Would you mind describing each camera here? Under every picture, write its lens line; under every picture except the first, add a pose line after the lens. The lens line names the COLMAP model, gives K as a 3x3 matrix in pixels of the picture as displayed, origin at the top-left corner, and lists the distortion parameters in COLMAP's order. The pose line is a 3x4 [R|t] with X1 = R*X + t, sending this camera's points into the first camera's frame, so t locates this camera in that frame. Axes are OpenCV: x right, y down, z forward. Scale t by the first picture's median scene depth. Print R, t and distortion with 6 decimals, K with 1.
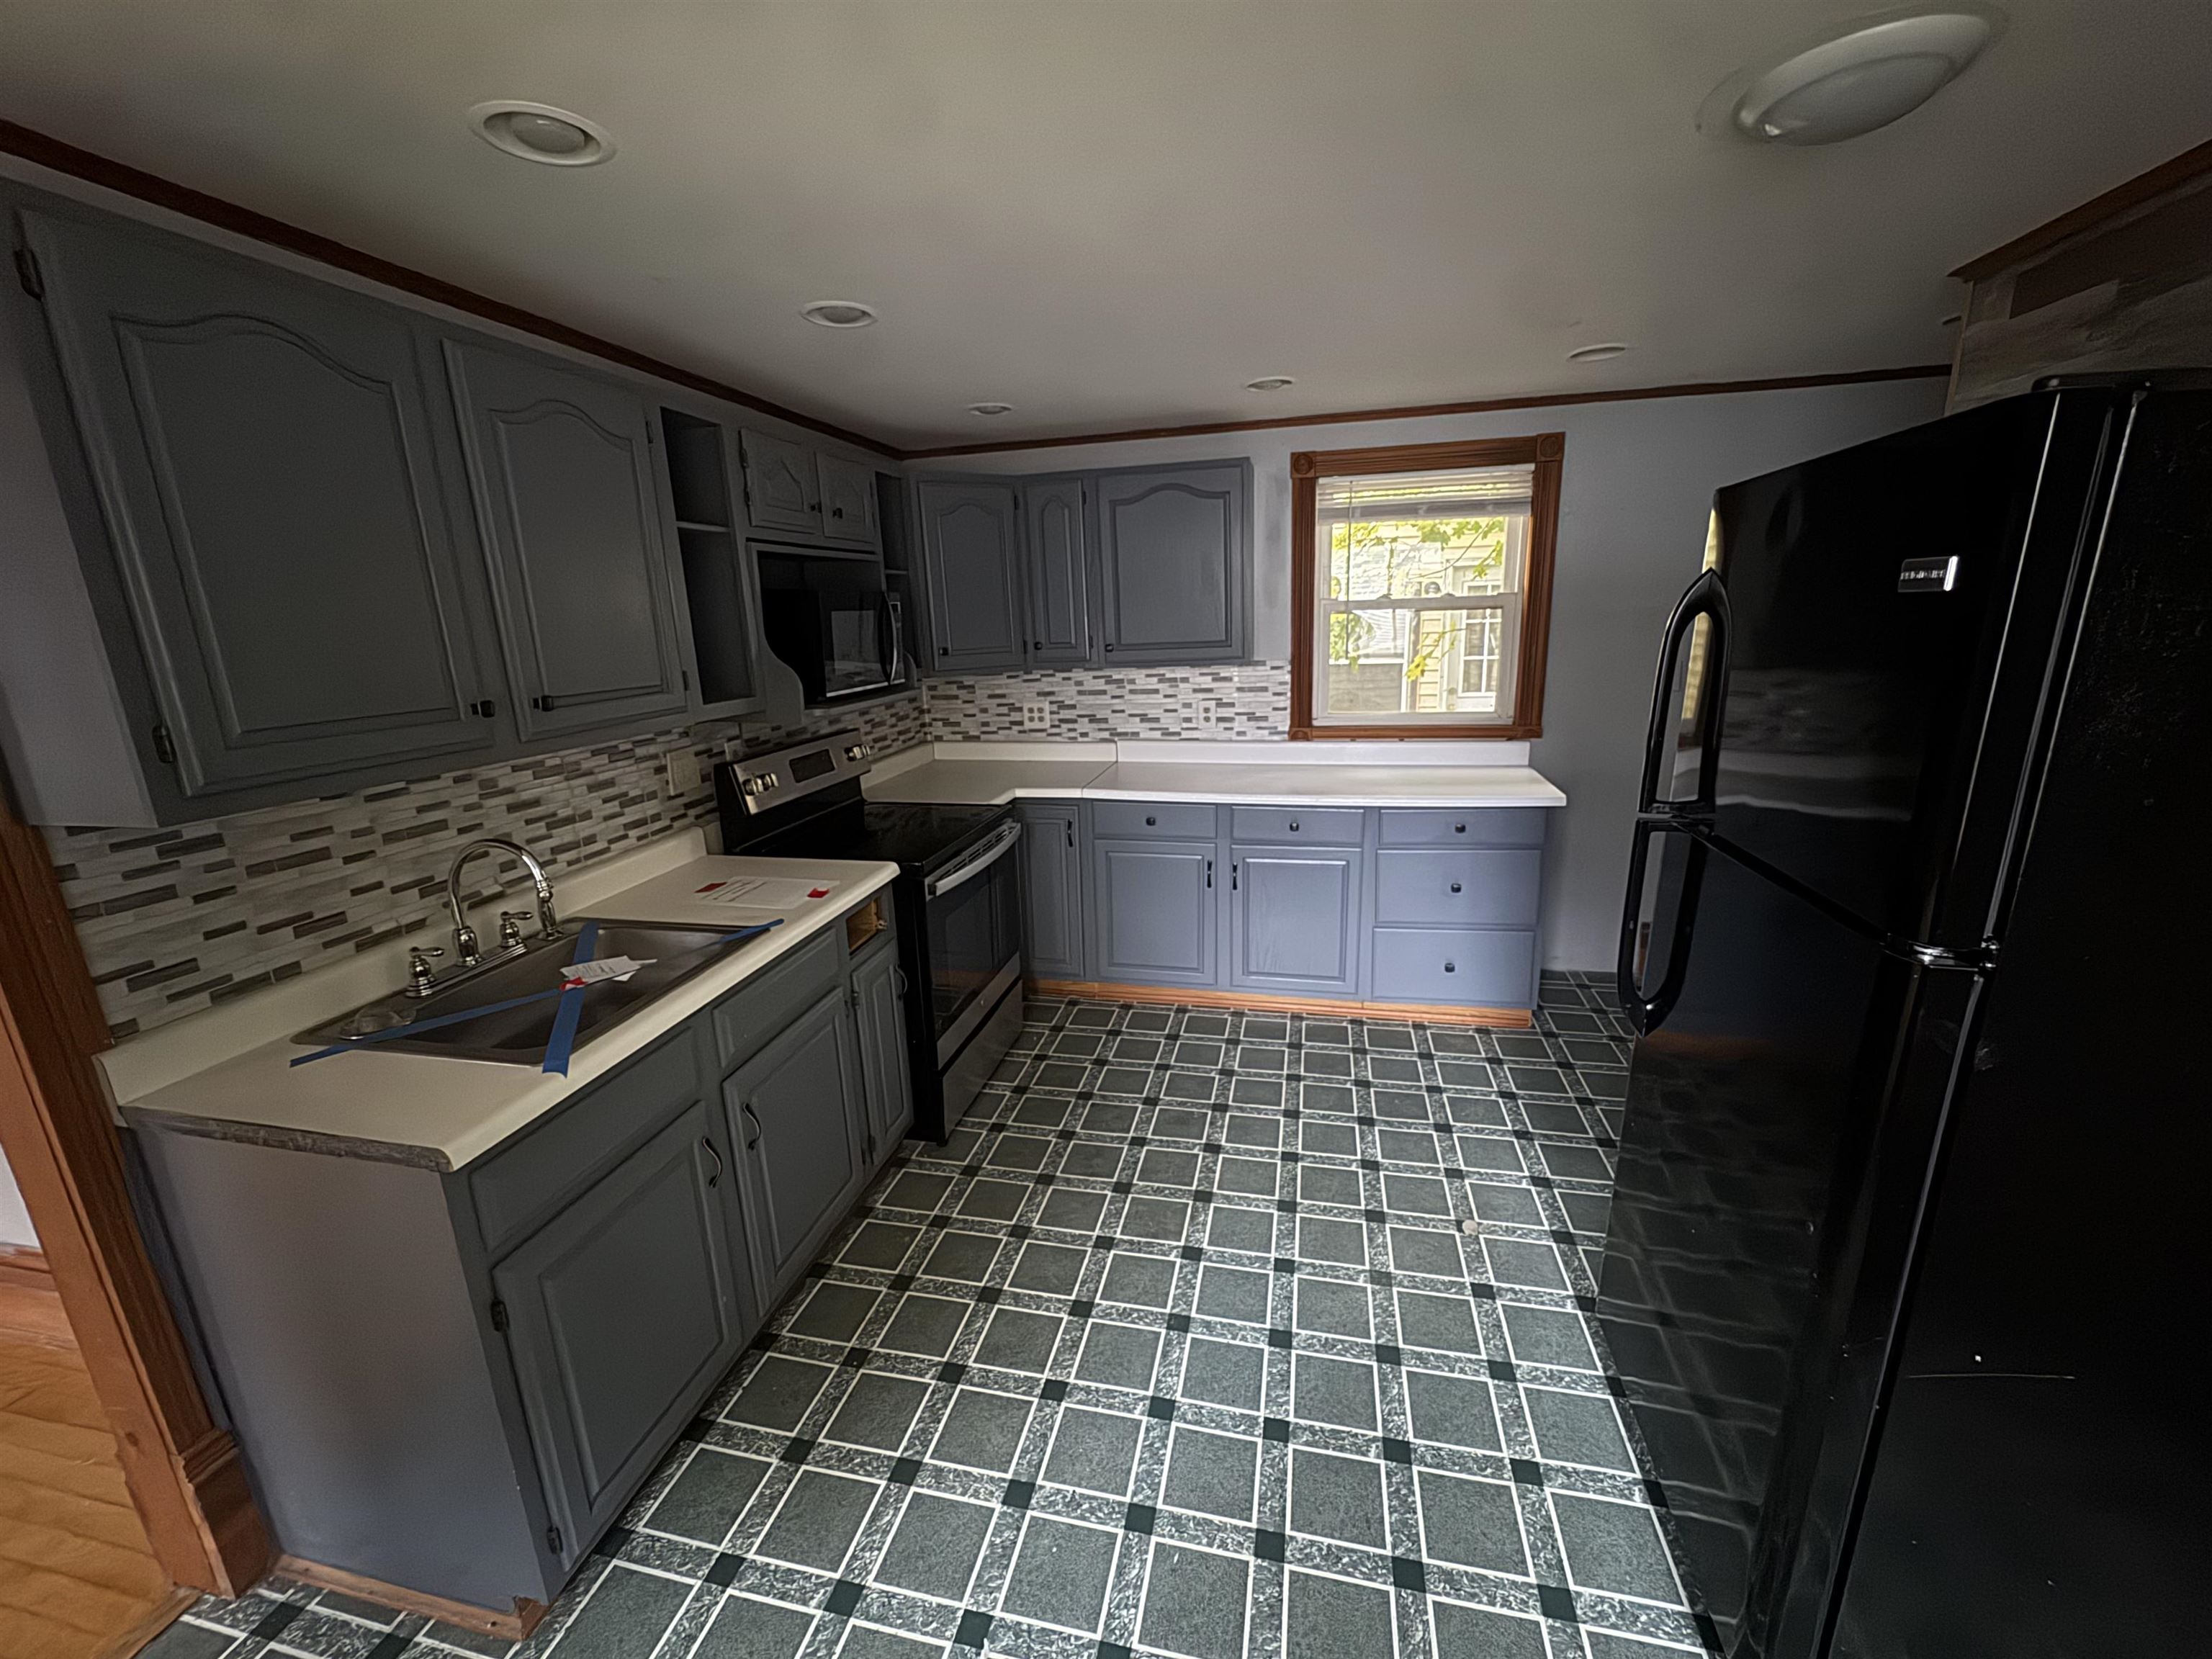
lens RADIAL K [[883.1, 0, 1118.2], [0, 883.1, 845.2], [0, 0, 1]] dist [-0.005097, 0.000738]
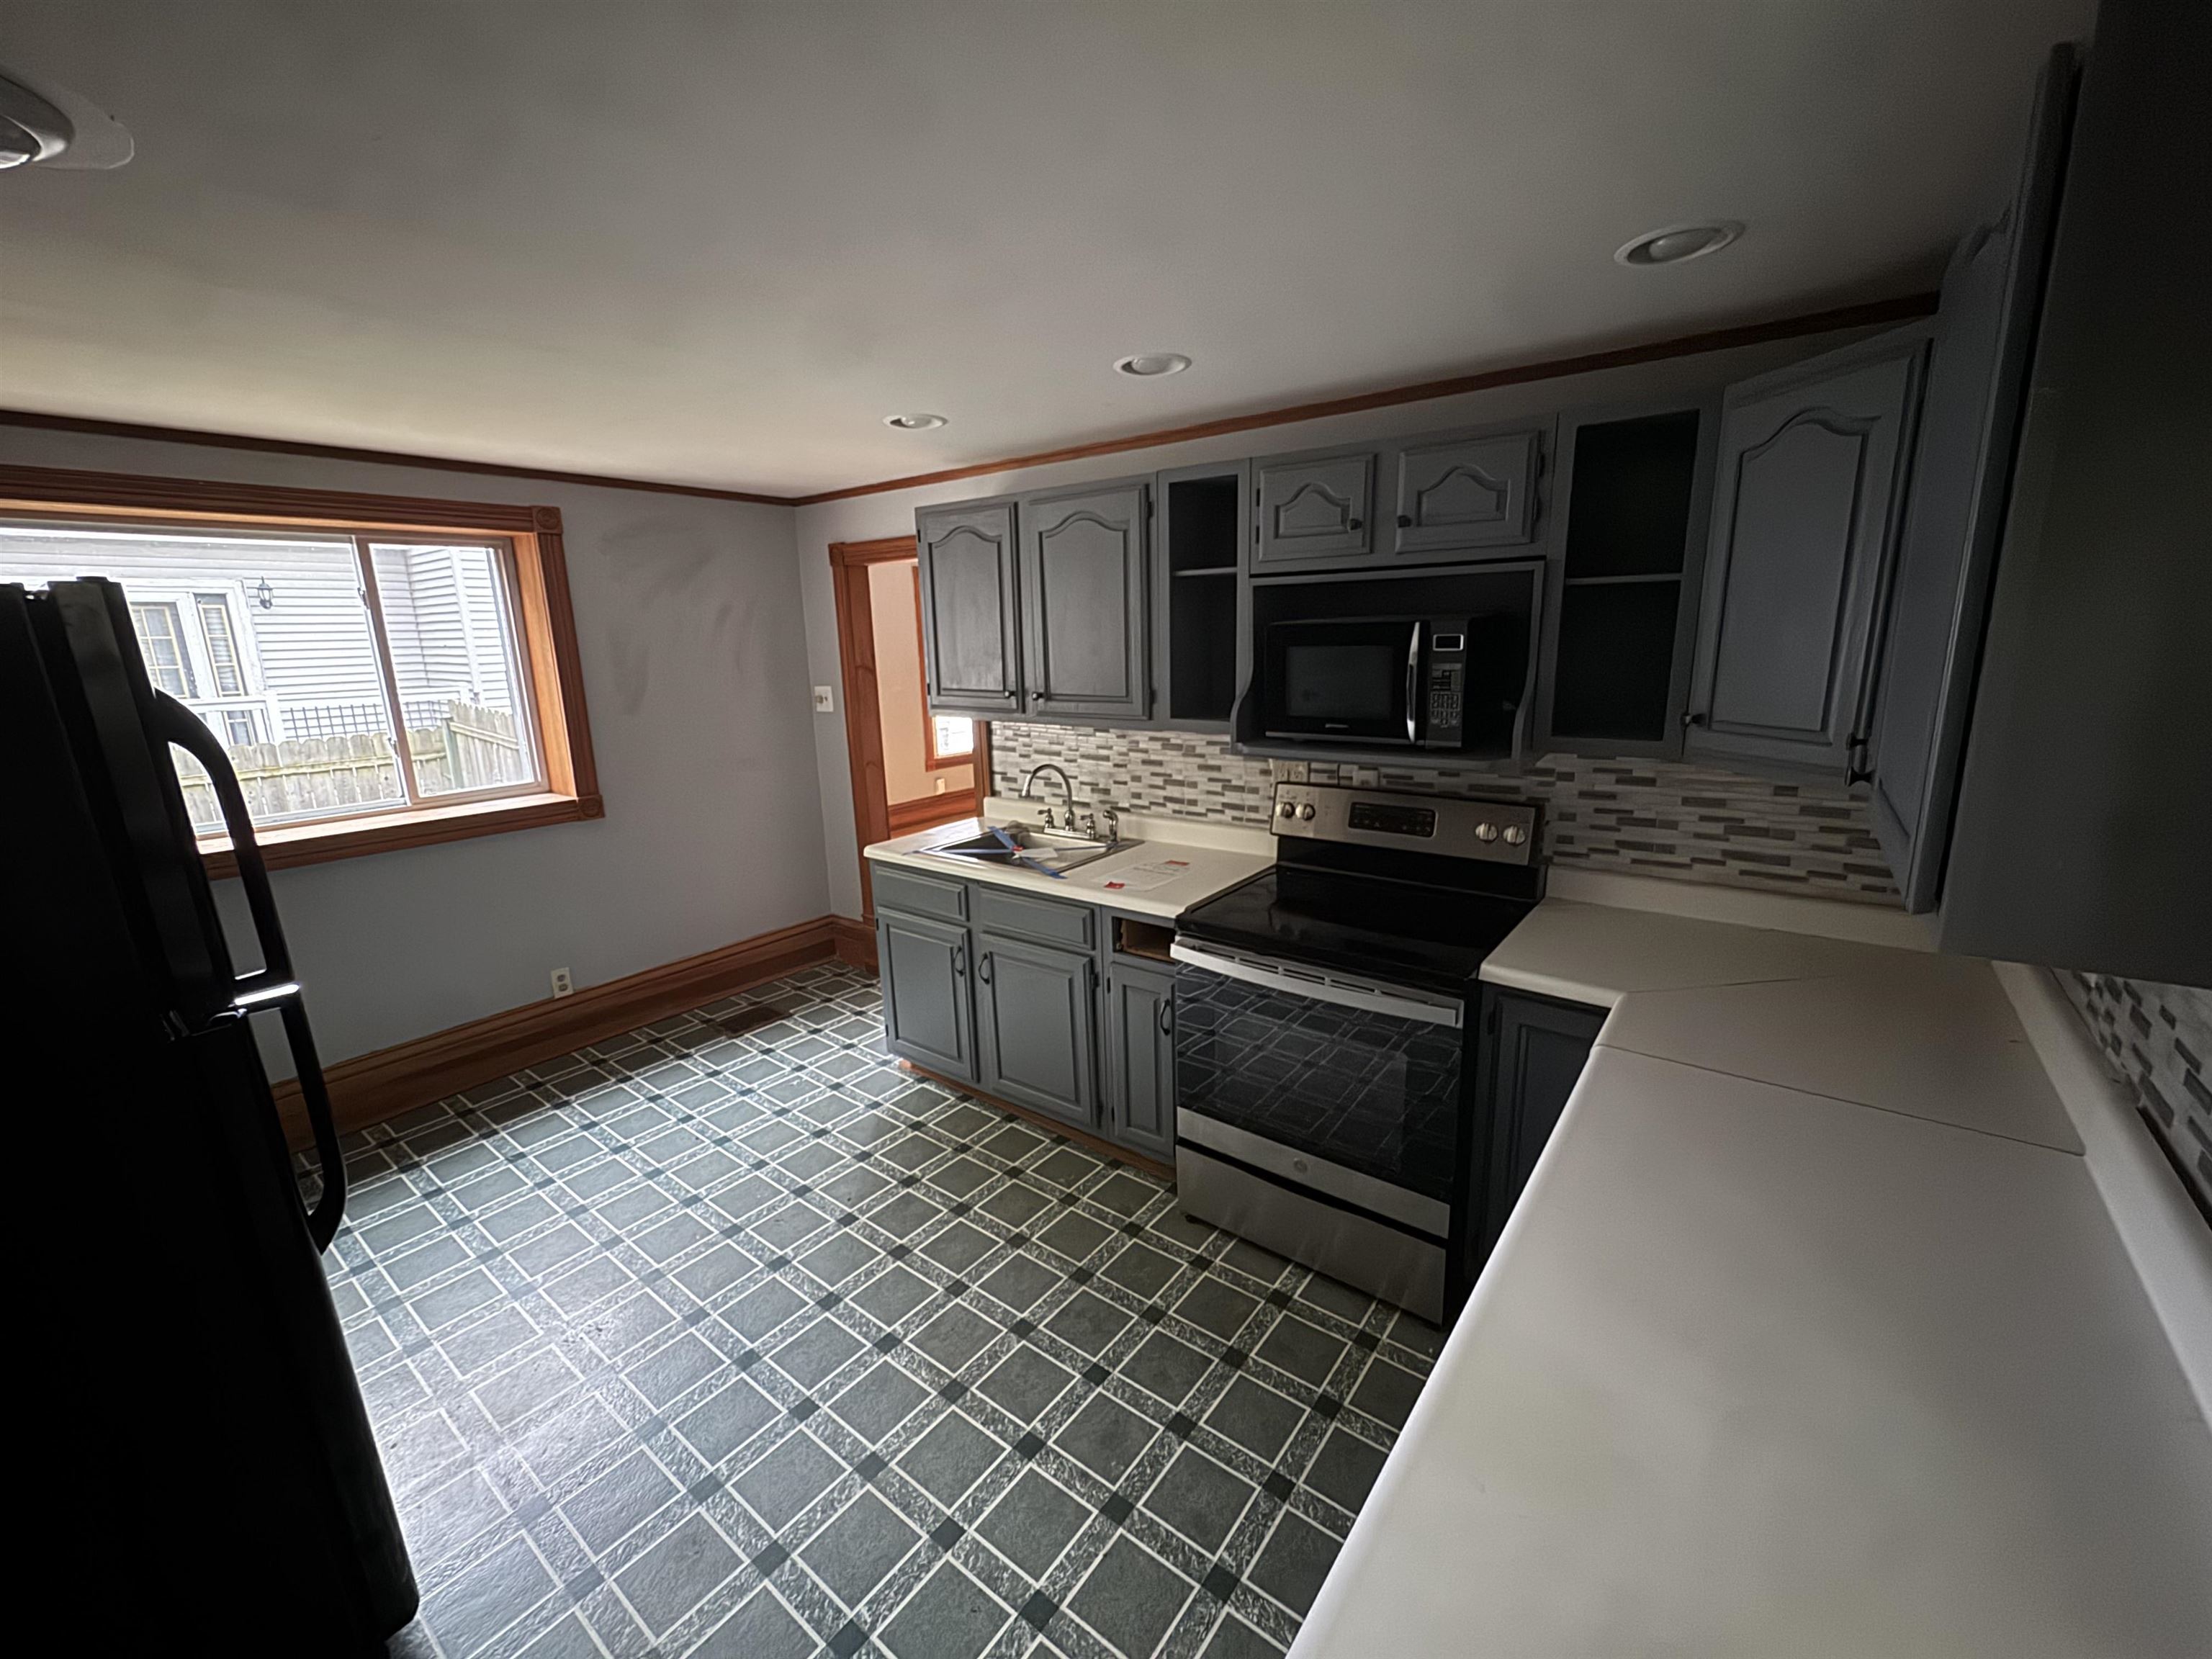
lens RADIAL K [[883.1, 0, 1086.9], [0, 883.1, 814.0], [0, 0, 1]] dist [-0.005097, 0.000738]
pose [[-0.428522, 0.231450, -0.873384, 0.693822], [-0.195368, 0.920031, 0.339667, -0.430386], [0.882157, 0.316186, -0.349036, 1.349872]]
